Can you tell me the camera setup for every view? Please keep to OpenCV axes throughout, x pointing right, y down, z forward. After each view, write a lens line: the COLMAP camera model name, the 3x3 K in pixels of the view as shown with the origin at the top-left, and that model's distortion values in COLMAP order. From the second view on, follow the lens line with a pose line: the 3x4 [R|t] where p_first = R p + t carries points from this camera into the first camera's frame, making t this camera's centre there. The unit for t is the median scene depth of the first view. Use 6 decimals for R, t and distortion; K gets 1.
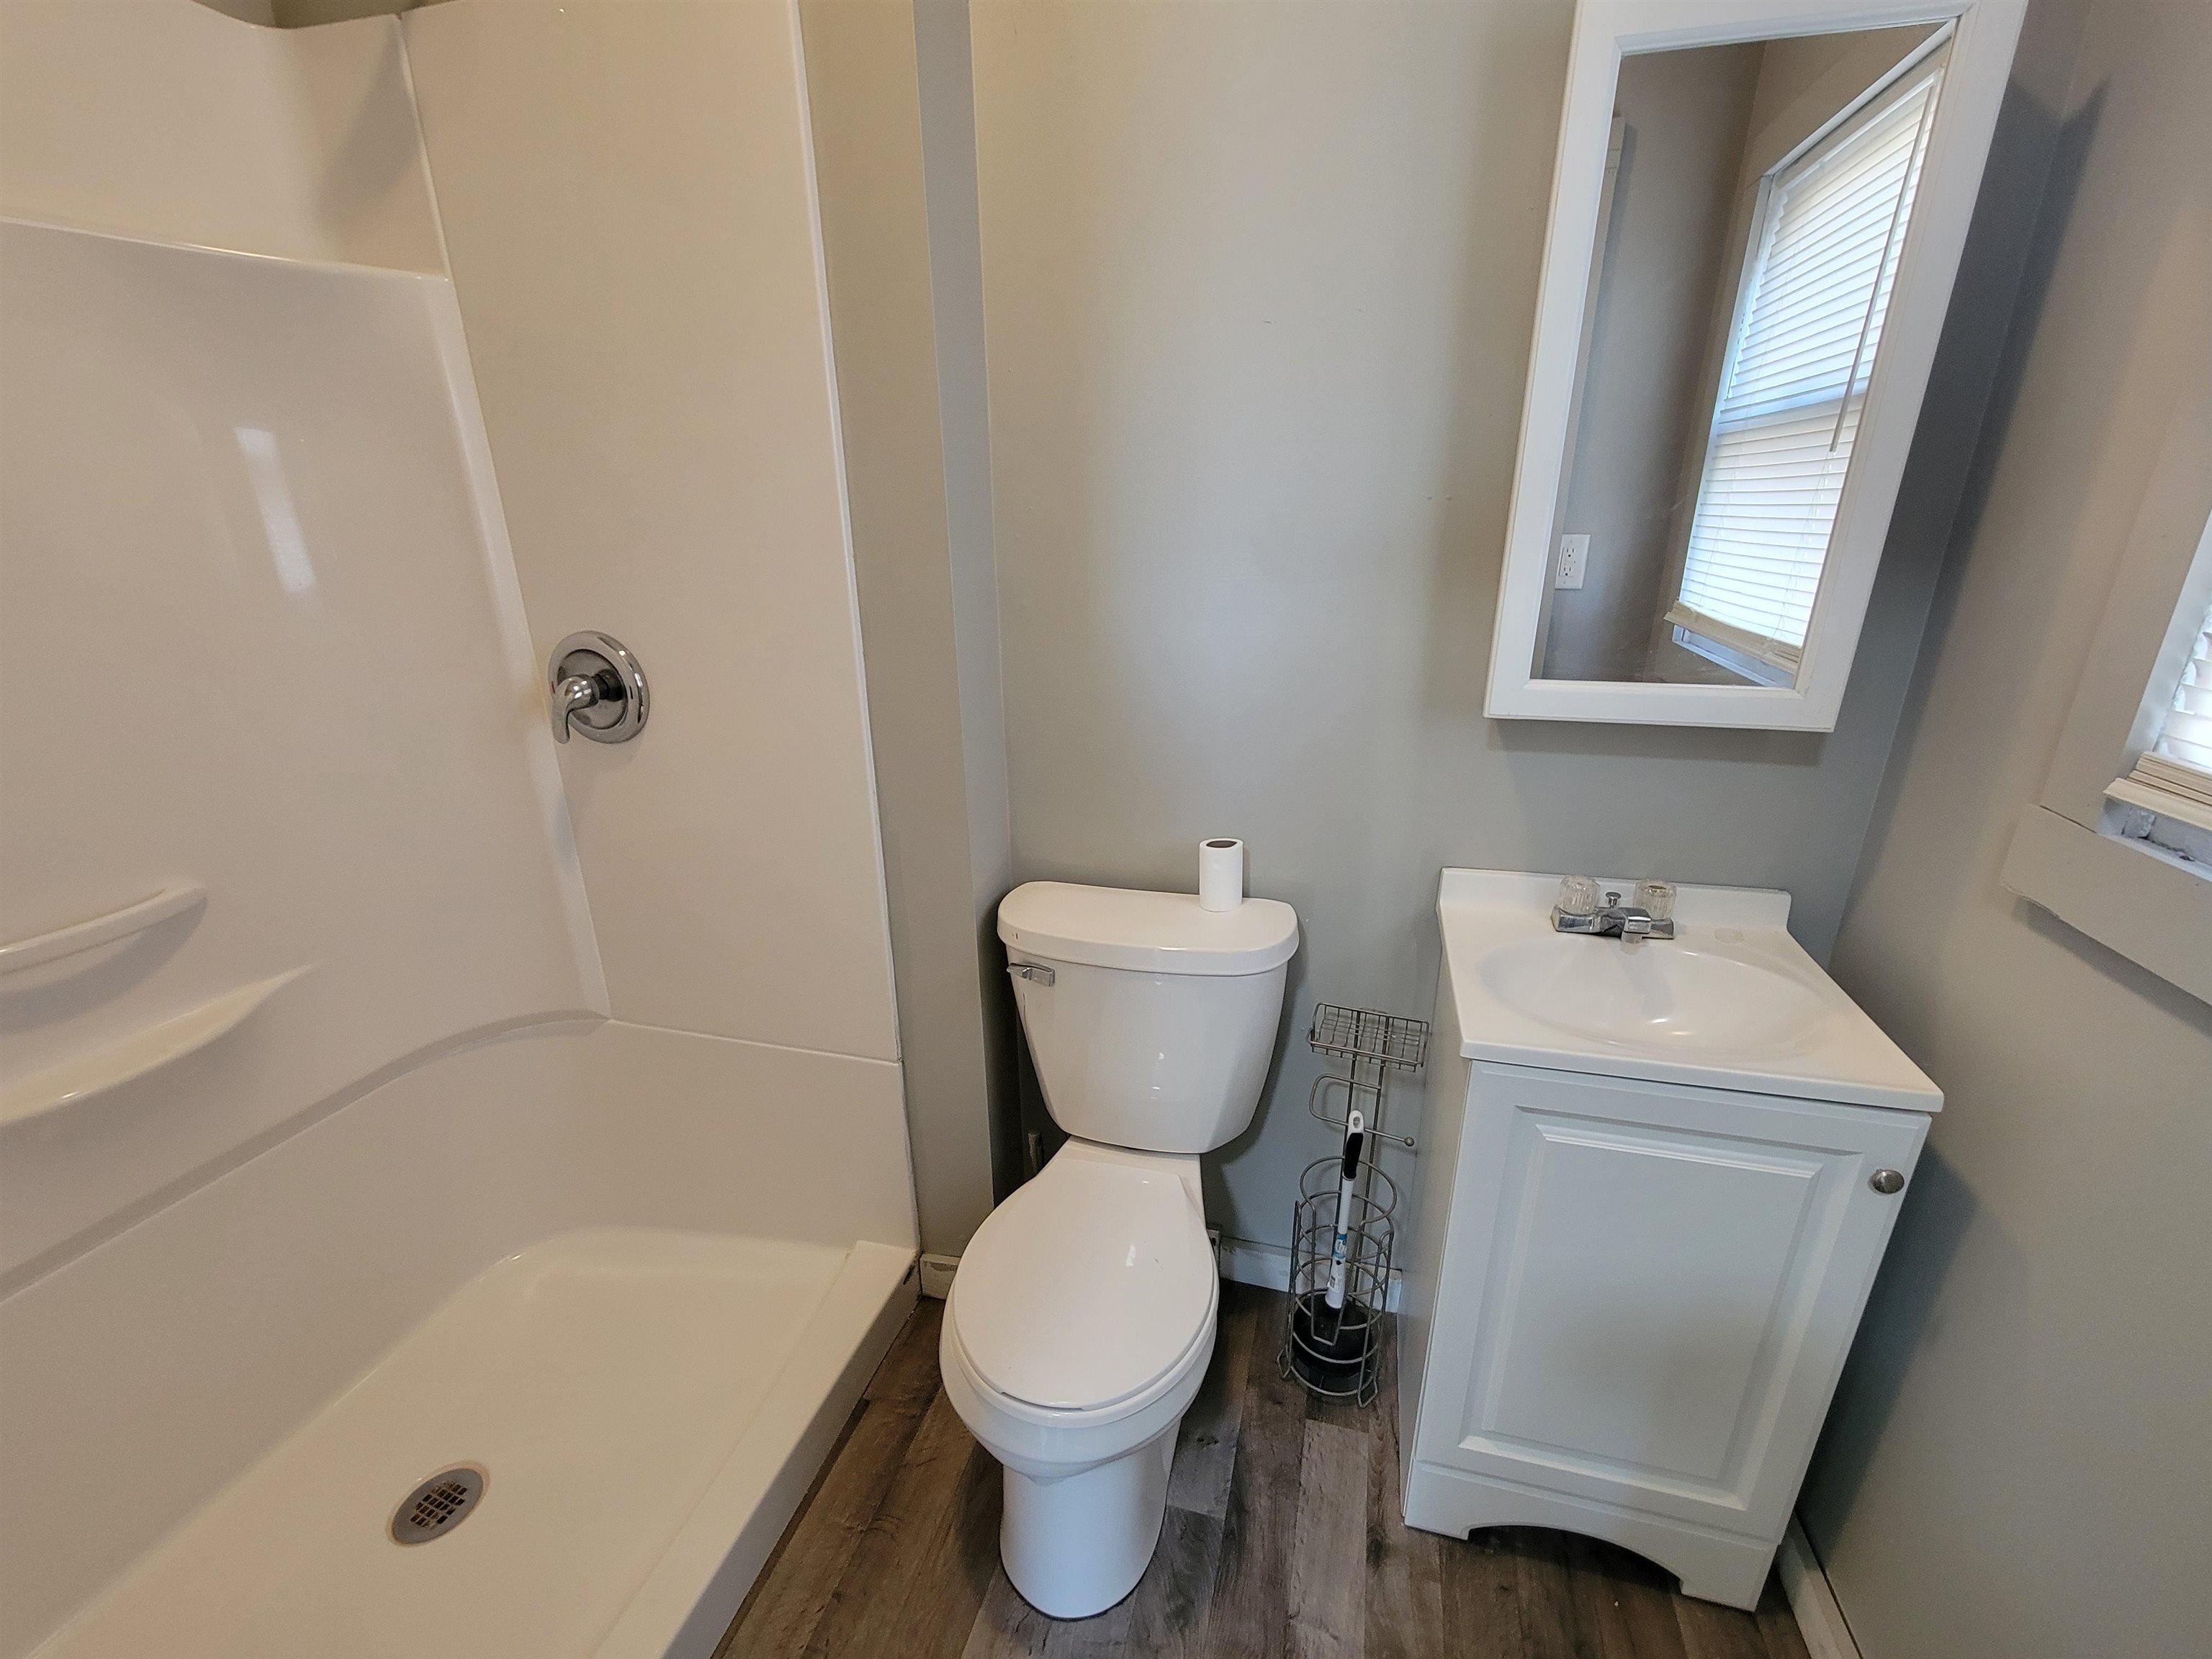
lens RADIAL K [[902.3, 0, 1122.6], [0, 902.3, 848.2], [0, 0, 1]] dist [-0.002545, 0.000443]
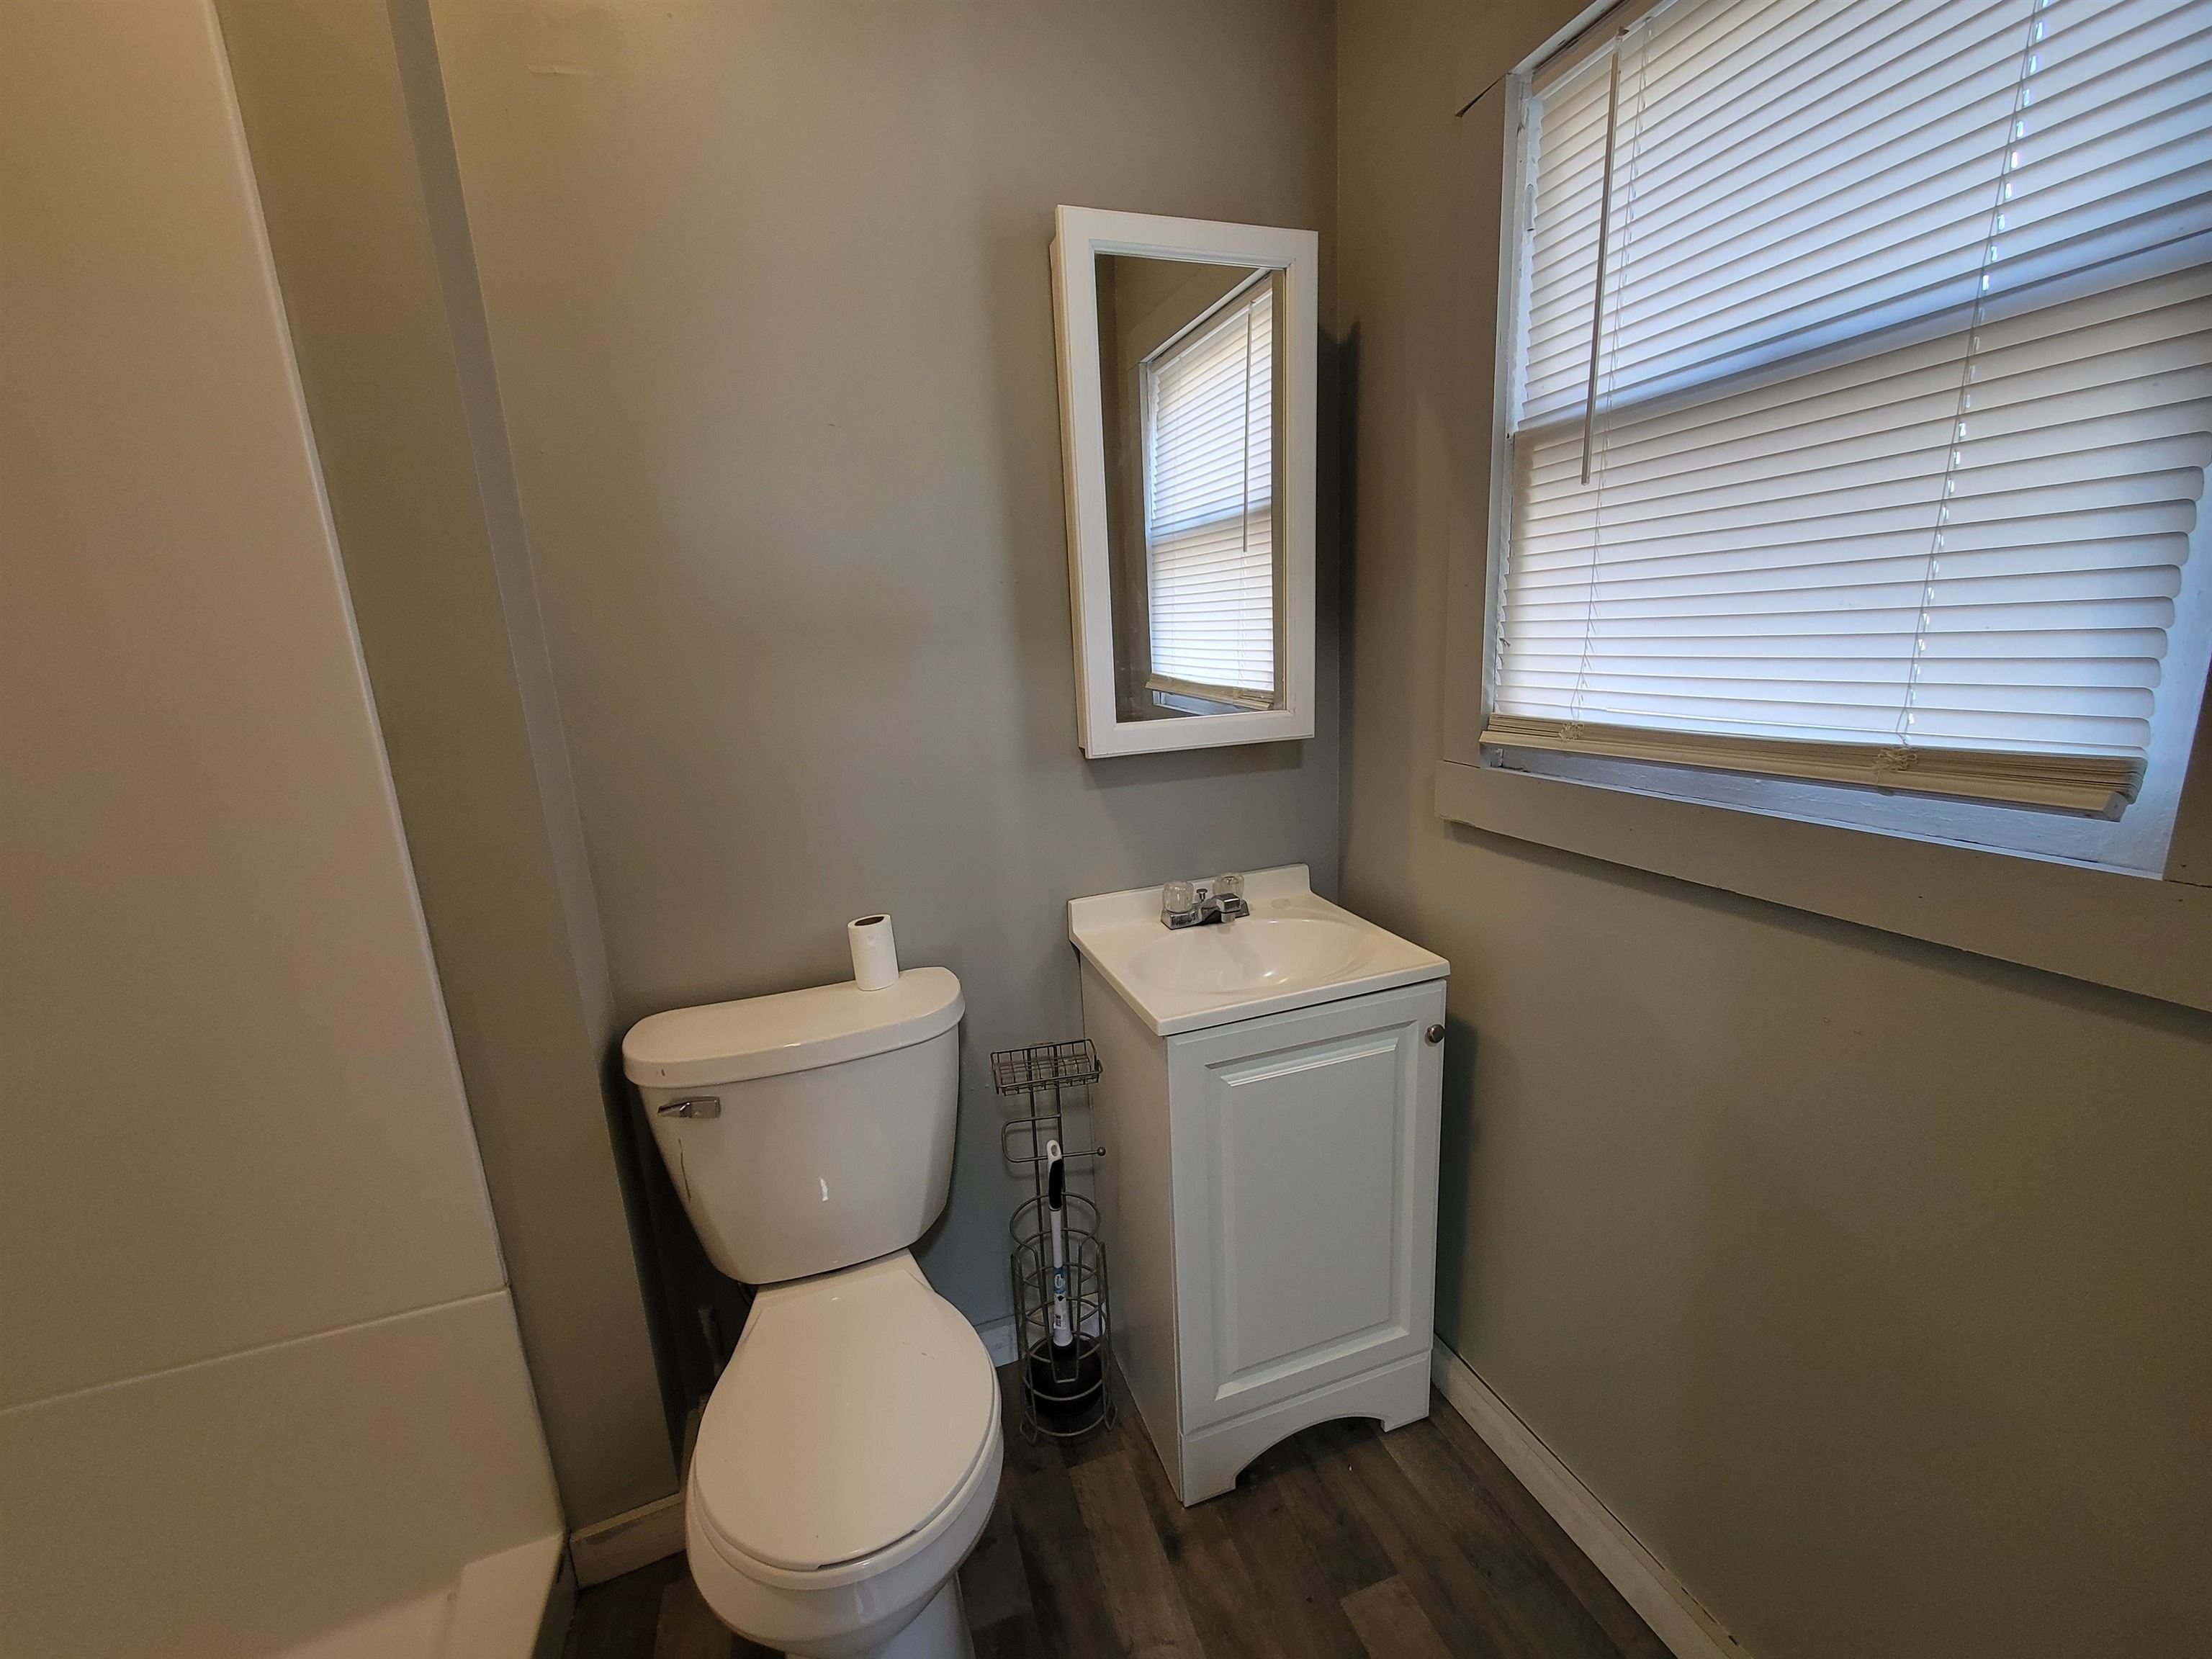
lens RADIAL K [[902.3, 0, 1122.6], [0, 902.3, 848.2], [0, 0, 1]] dist [-0.002545, 0.000443]
pose [[0.829774, -0.162979, 0.533773, -0.184358], [0.230978, 0.970943, -0.062604, 0.045649], [-0.508059, 0.175237, 0.843308, 0.006451]]
